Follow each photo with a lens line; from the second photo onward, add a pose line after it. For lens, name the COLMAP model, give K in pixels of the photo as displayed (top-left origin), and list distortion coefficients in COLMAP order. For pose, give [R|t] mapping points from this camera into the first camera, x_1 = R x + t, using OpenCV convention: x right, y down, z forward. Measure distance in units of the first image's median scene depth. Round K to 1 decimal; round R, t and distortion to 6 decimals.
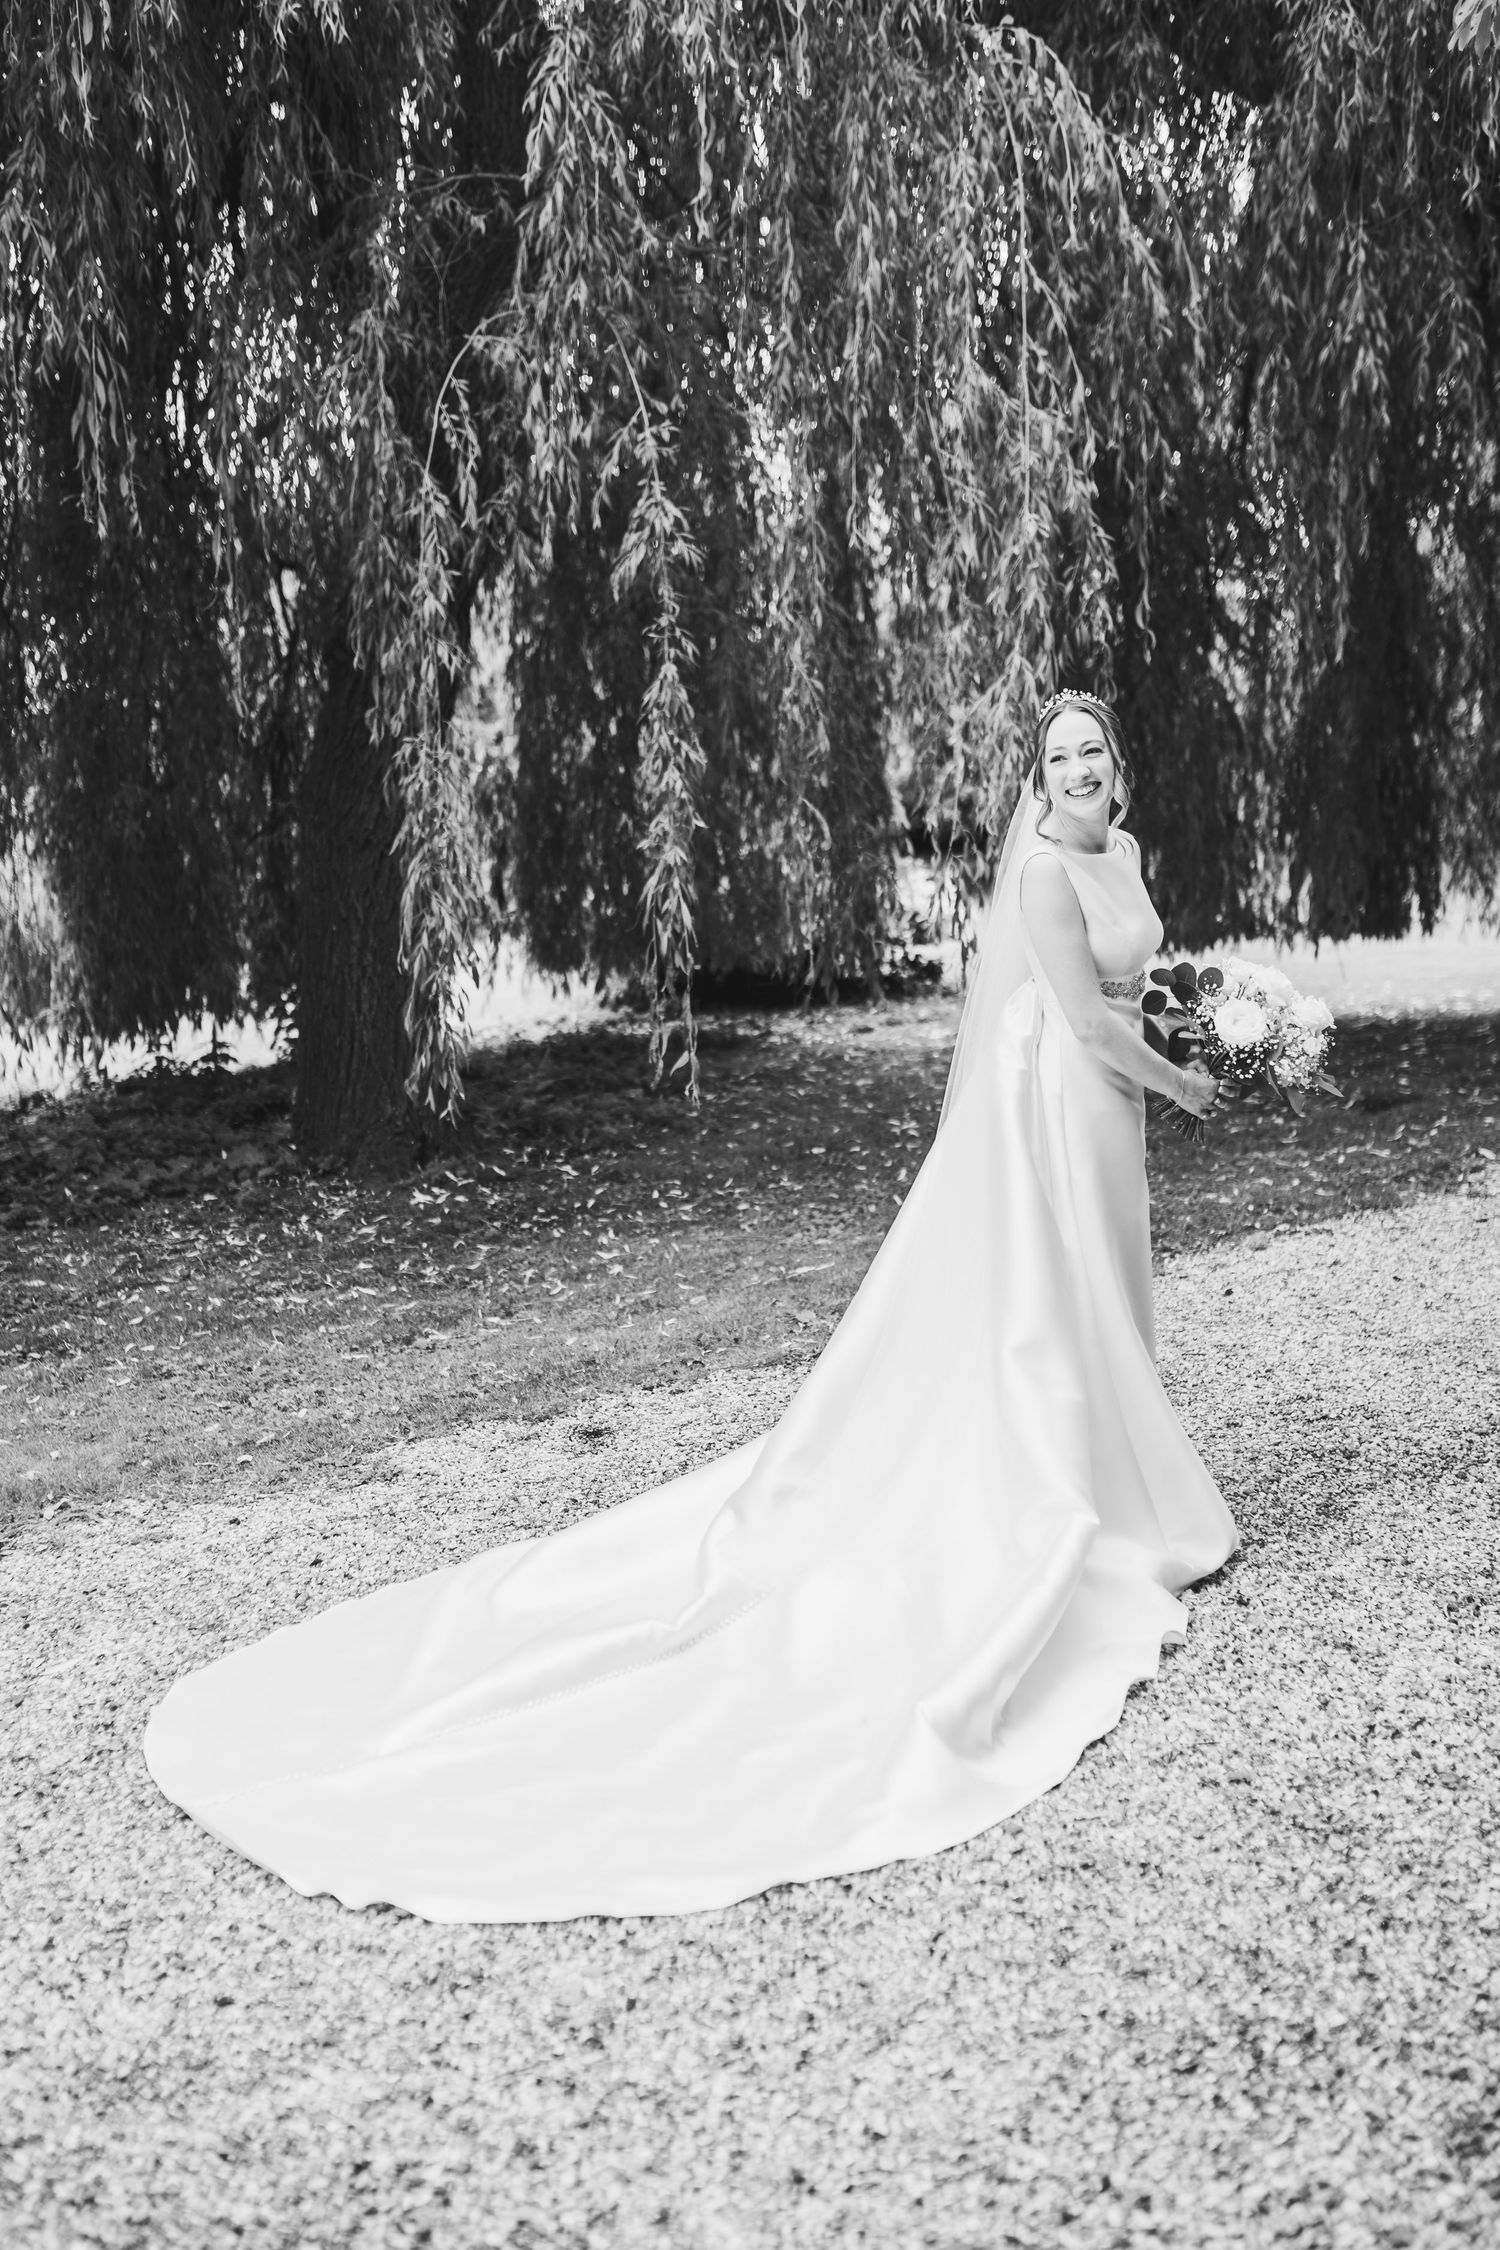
lens RADIAL K [[2389.1, 0, 675.7], [0, 2389.1, 1205.6], [0, 0, 1]] dist [-0.069699, 0.120155]
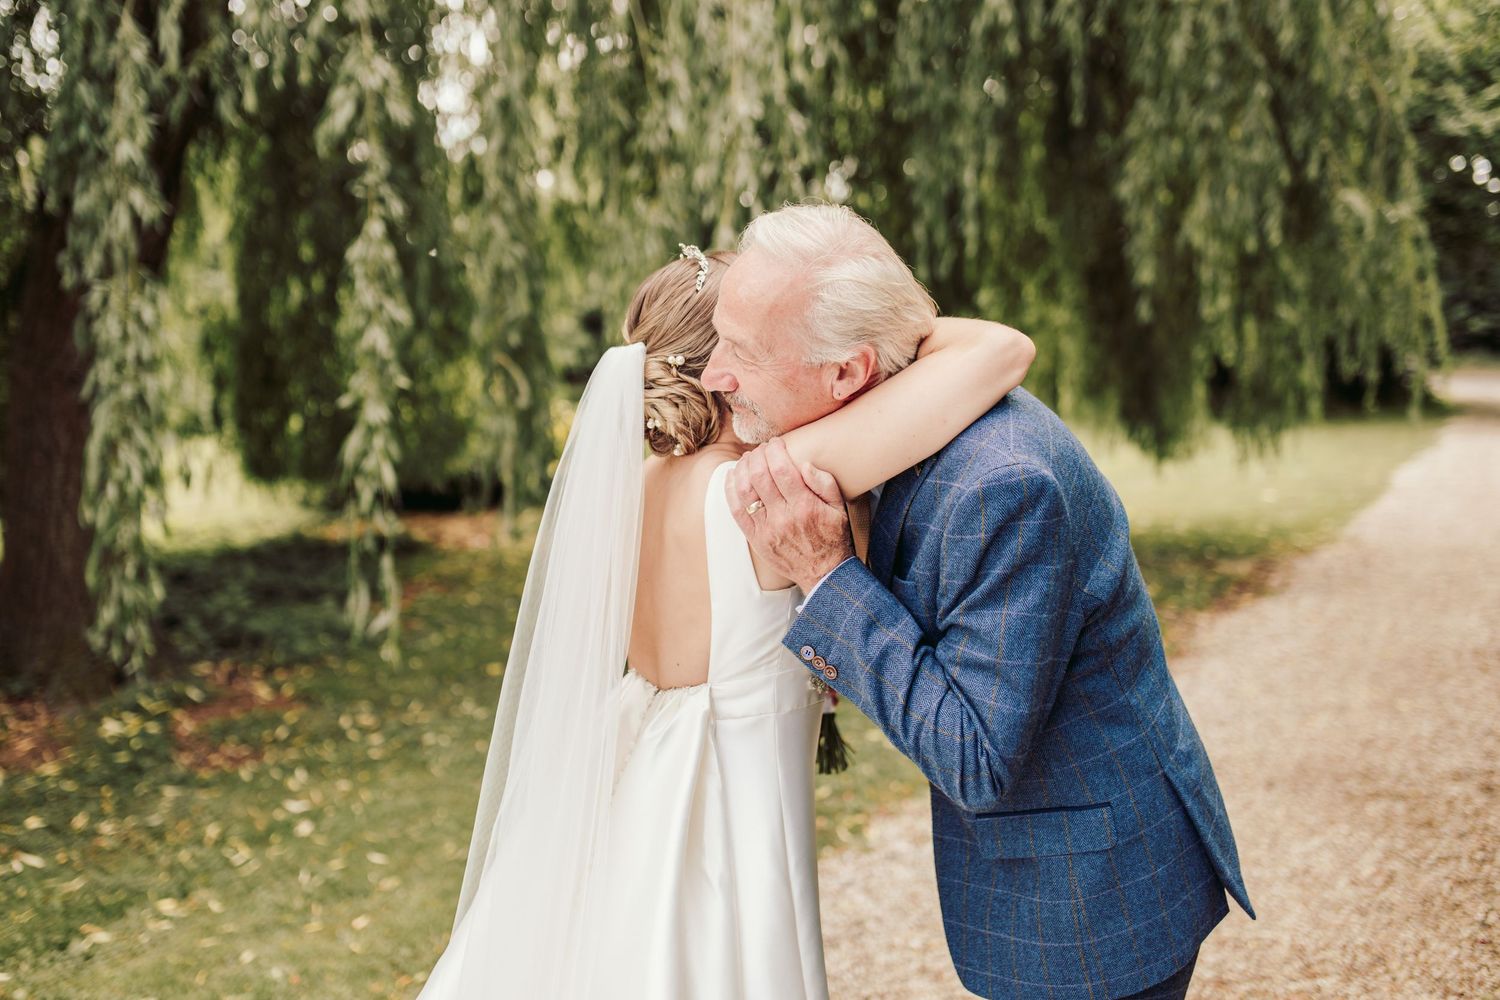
lens RADIAL K [[1581.9, 0, 688.6], [0, 1581.9, 457.7], [0, 0, 1]] dist [-0.013831, 0.040722]
pose [[0.978597, 0.022692, 0.204533, -0.006714], [-0.003128, 0.995427, -0.095474, -0.064037], [-0.205765, 0.092791, 0.974192, 0.325238]]
